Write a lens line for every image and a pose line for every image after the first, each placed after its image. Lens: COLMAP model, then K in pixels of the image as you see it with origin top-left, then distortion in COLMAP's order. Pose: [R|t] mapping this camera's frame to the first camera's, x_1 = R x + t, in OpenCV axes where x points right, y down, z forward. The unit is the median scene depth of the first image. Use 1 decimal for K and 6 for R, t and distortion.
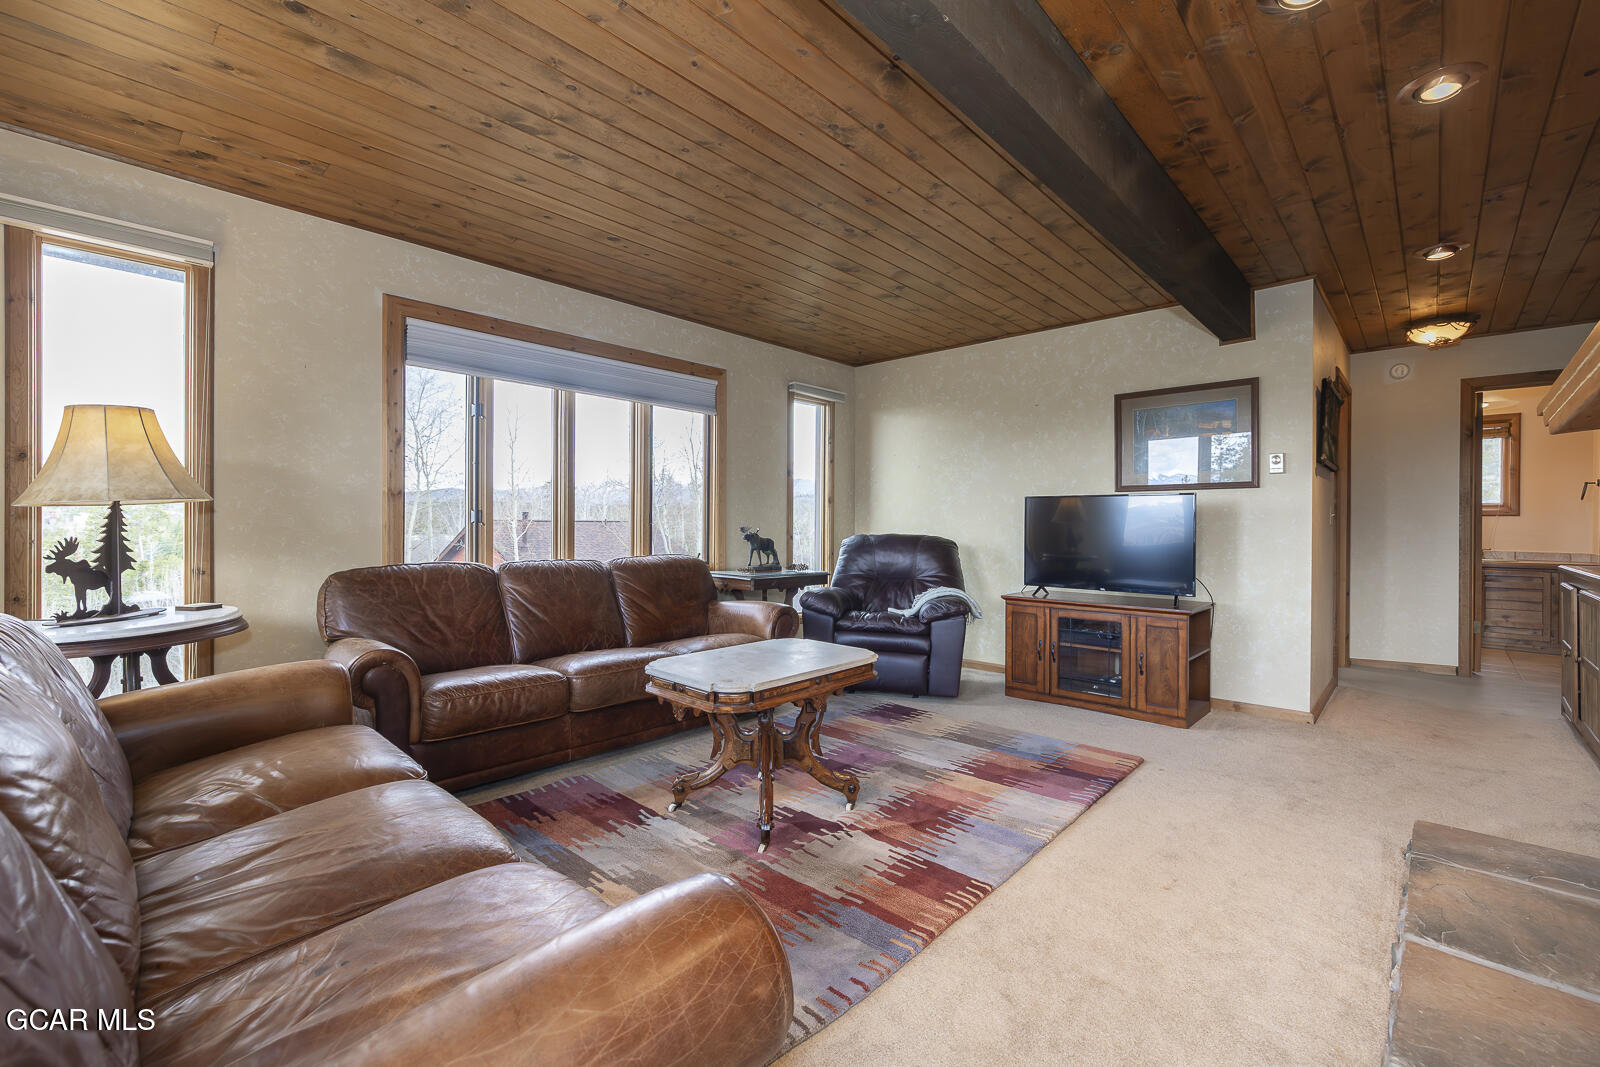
lens RADIAL K [[673.0, 0, 800.0], [0, 673.0, 533.5], [0, 0, 1]] dist [0.001463, 0.000314]
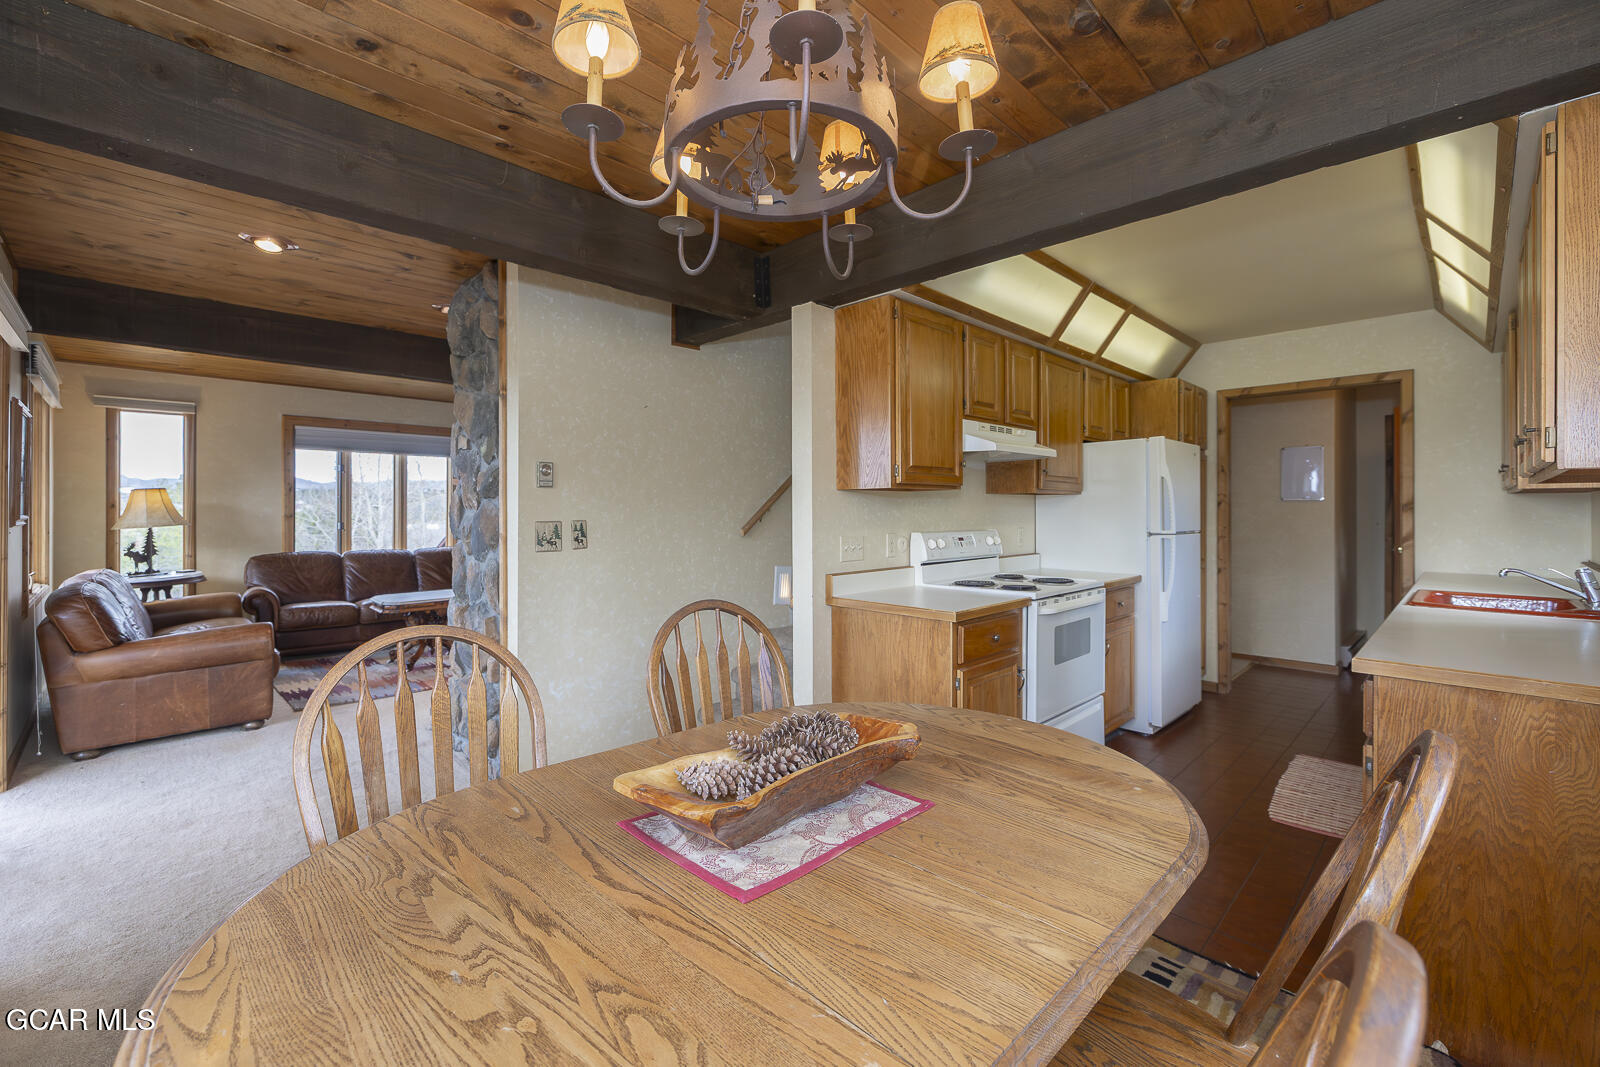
lens RADIAL K [[676.5, 0, 796.2], [0, 676.5, 517.4], [0, 0, 1]] dist [0.002768, 0.000683]
pose [[0.999518, -0.007239, -0.030198, 1.071801], [0.007067, 0.999958, -0.005805, -0.039541], [0.030238, 0.005589, 0.999527, -1.062430]]
